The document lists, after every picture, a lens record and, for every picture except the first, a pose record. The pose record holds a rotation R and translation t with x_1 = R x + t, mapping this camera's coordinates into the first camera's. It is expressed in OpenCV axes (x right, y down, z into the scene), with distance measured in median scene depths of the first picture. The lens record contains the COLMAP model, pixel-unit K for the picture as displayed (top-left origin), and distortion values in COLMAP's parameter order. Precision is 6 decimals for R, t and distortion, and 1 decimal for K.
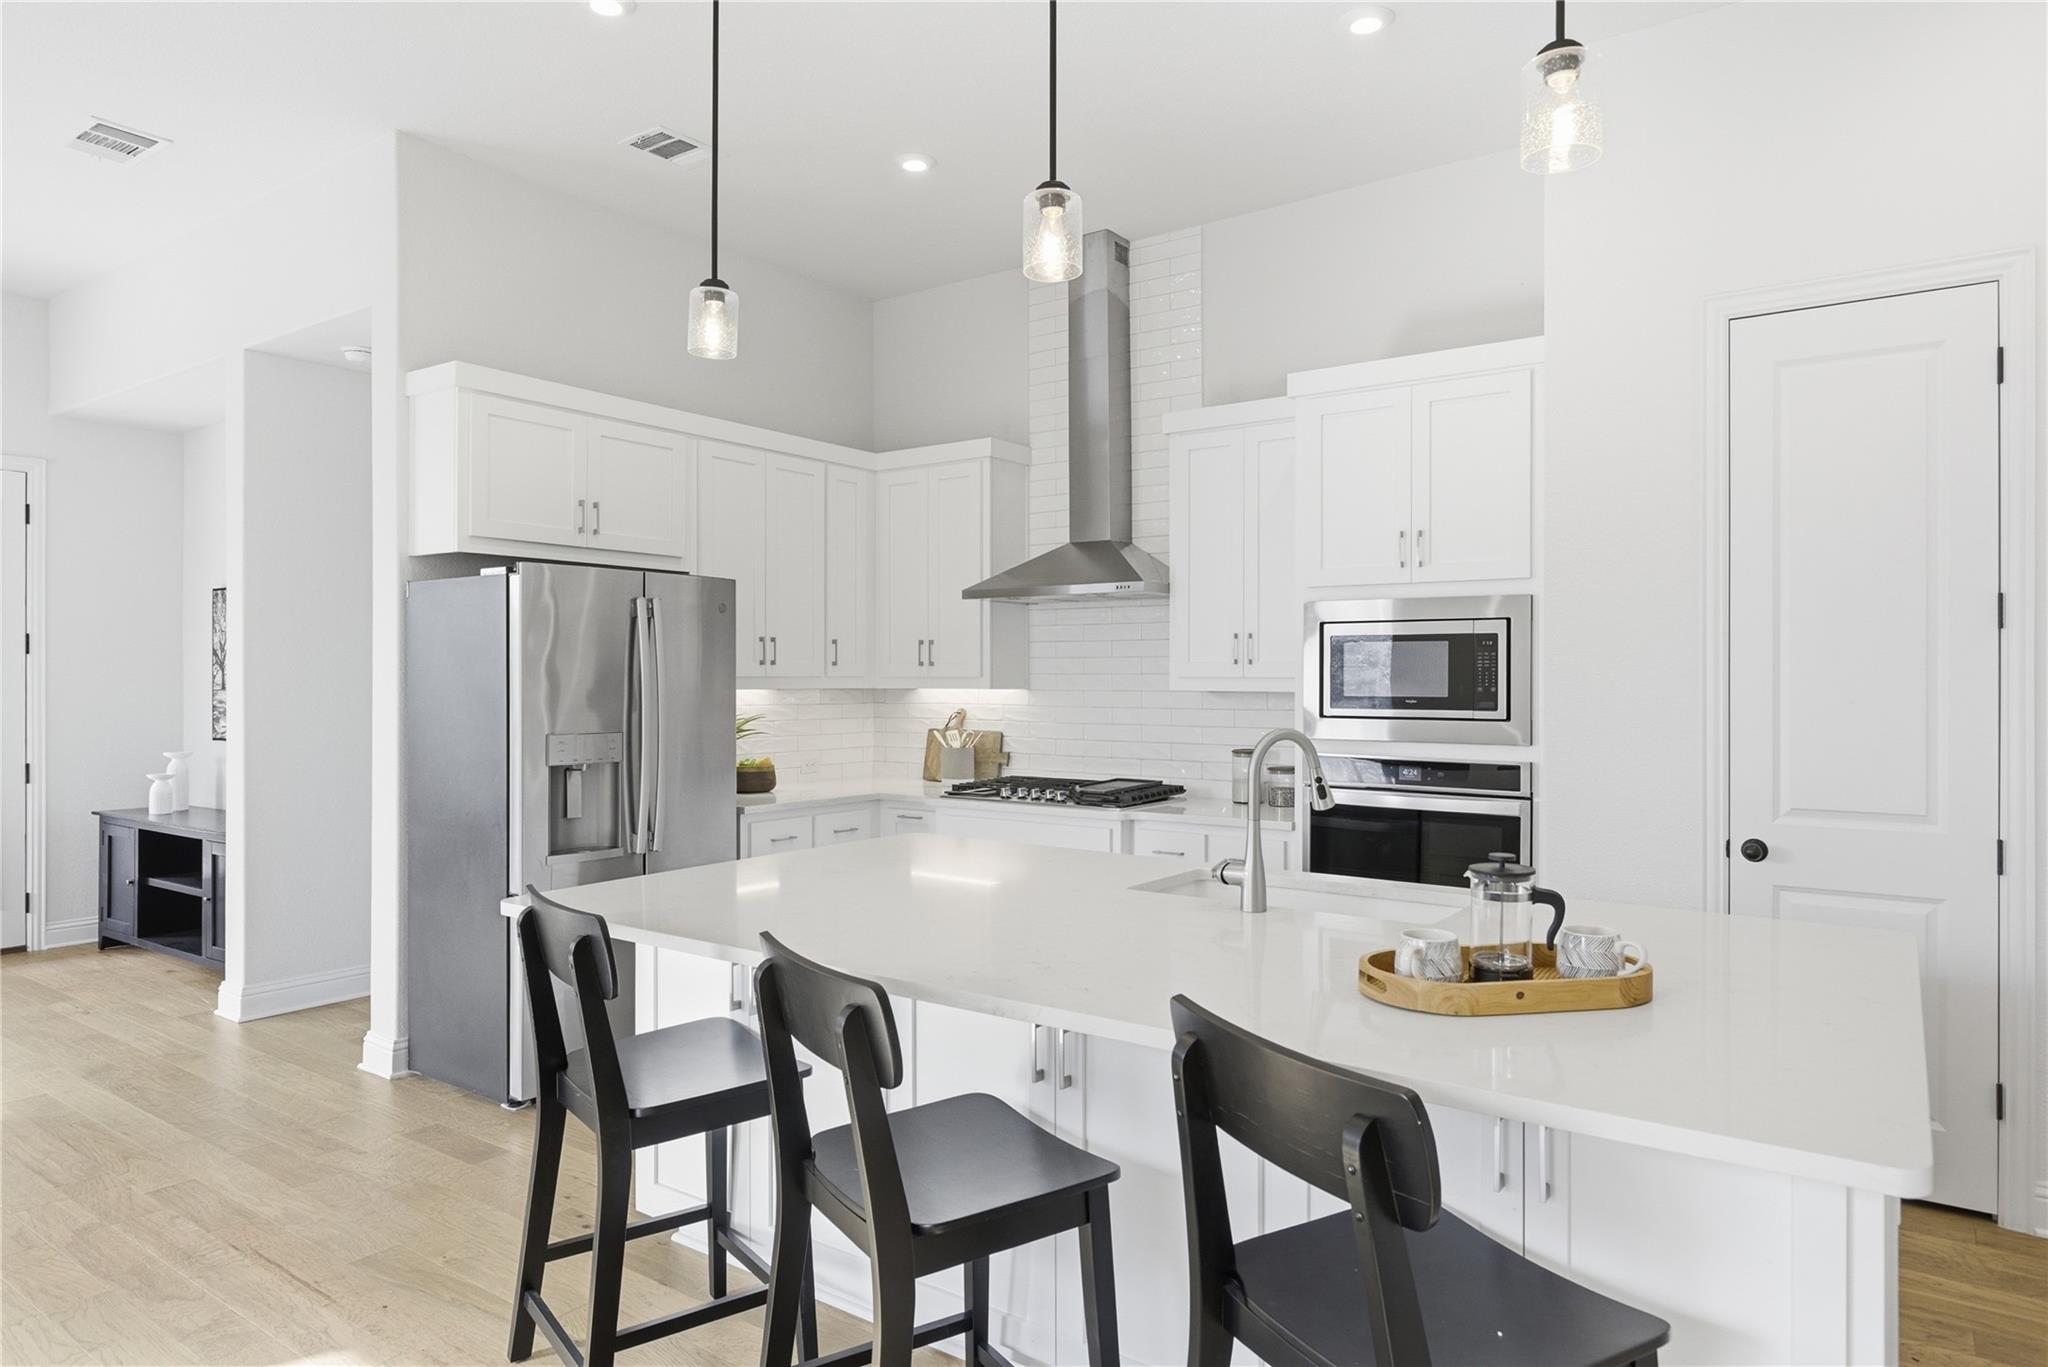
lens RADIAL K [[1231.7, 0, 1036.8], [0, 1231.7, 678.6], [0, 0, 1]] dist [-0.001369, -0.000625]
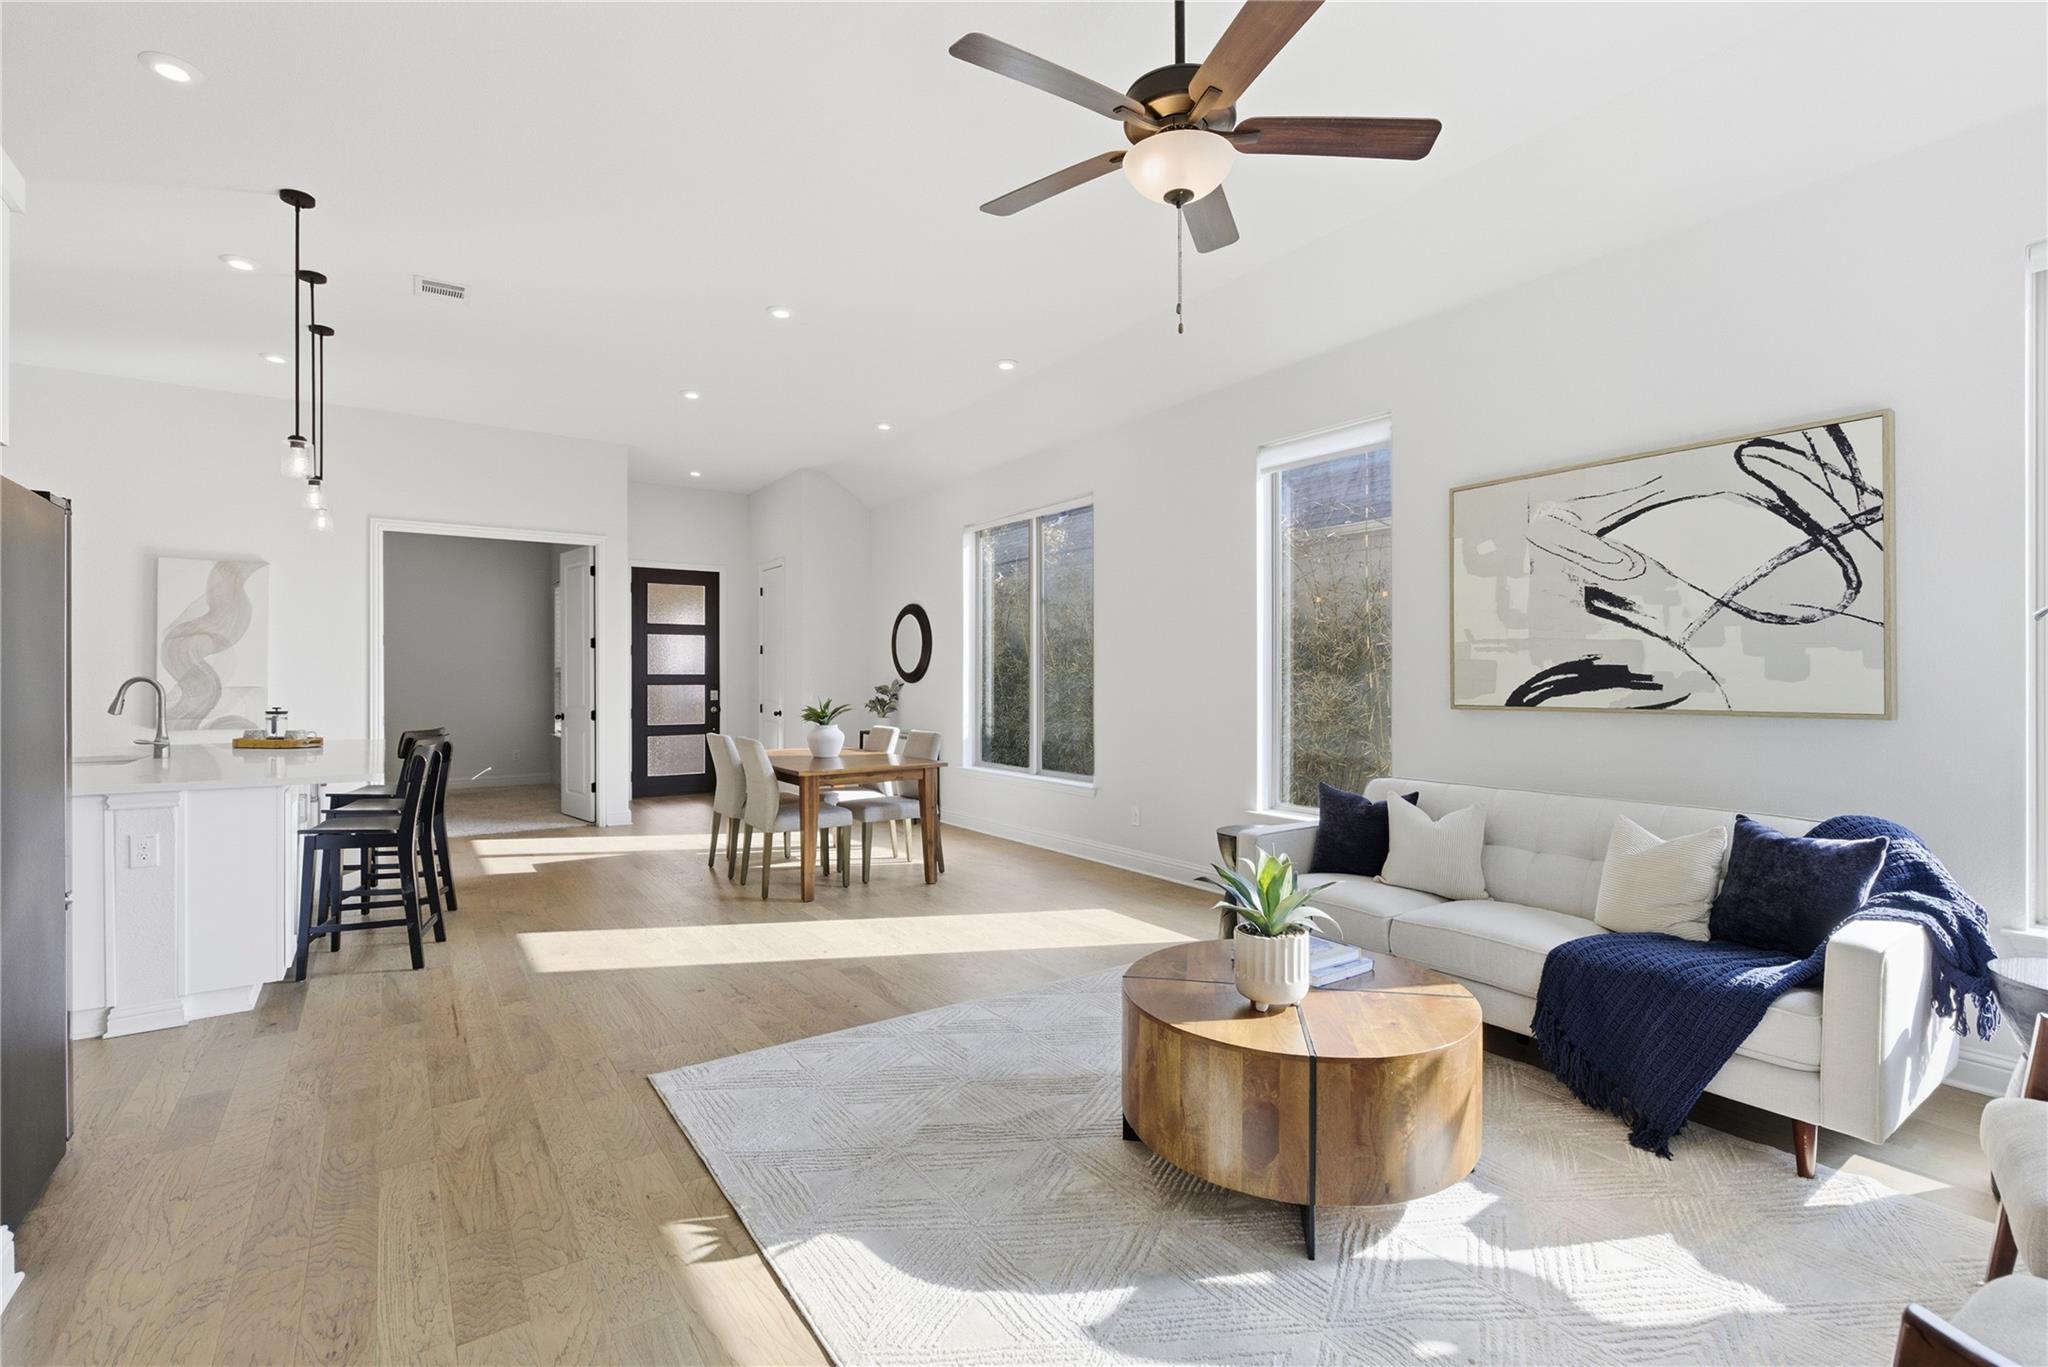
lens RADIAL K [[929.8, 0, 1028.8], [0, 929.8, 684.5], [0, 0, 1]] dist [-0.003967, -0.000252]
pose [[-0.939975, -0.004108, 0.341218, -1.107278], [-0.001275, 0.999963, 0.008524, 0.023194], [-0.341240, 0.007577, -0.939946, 1.209396]]
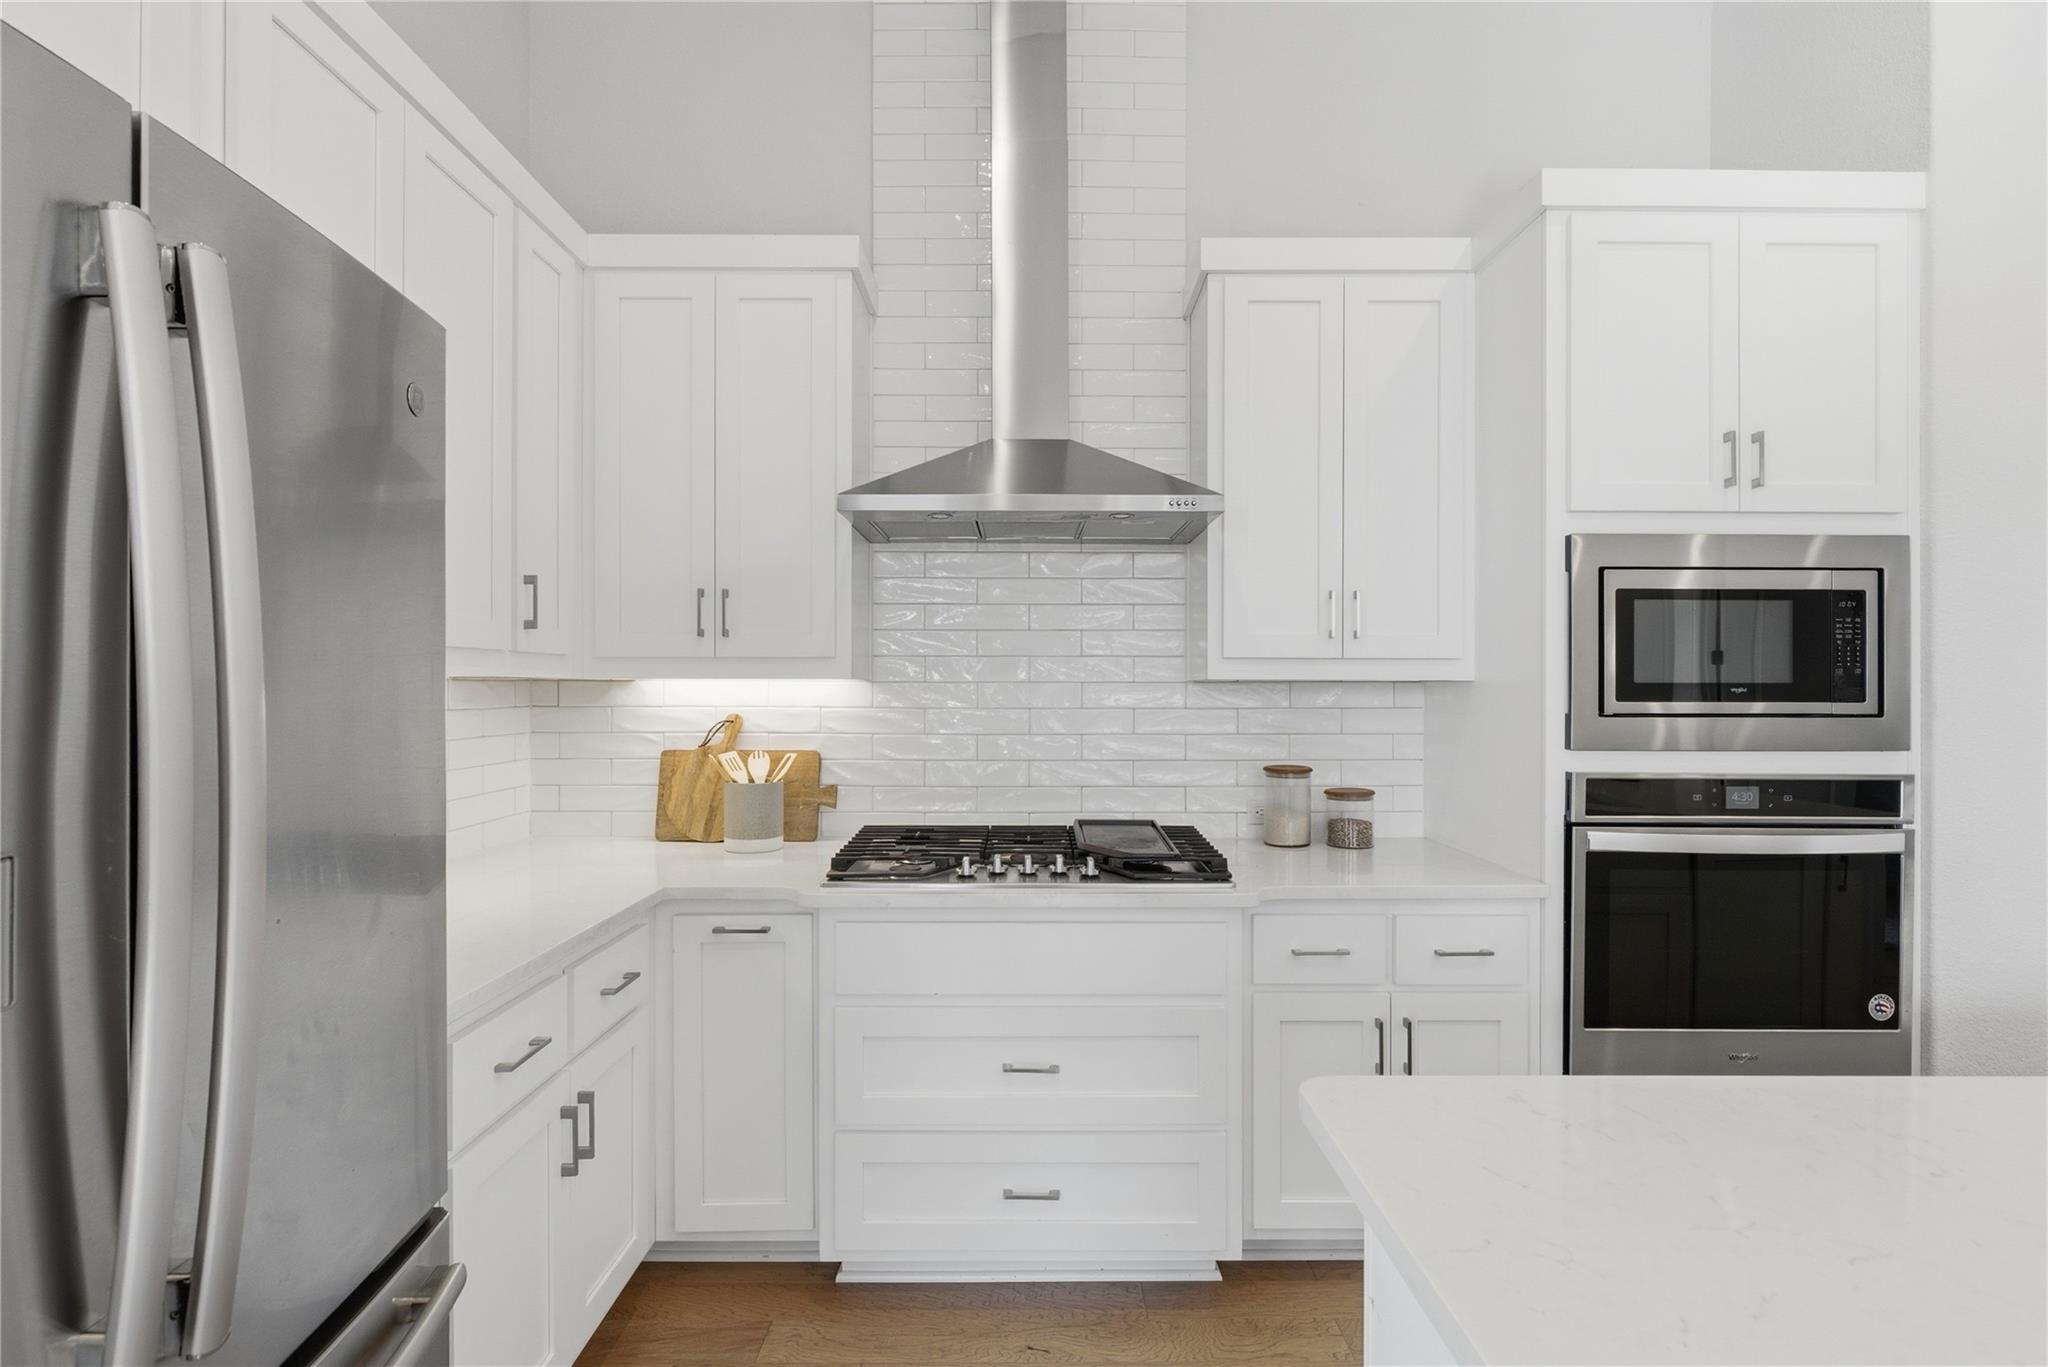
lens RADIAL K [[929.8, 0, 1028.8], [0, 929.8, 684.5], [0, 0, 1]] dist [-0.003967, -0.000252]
pose [[0.814686, 0.002420, 0.579897, -0.270732], [0.000457, 0.999988, -0.004815, 0.016221], [-0.579902, 0.004188, 0.814675, 0.738204]]
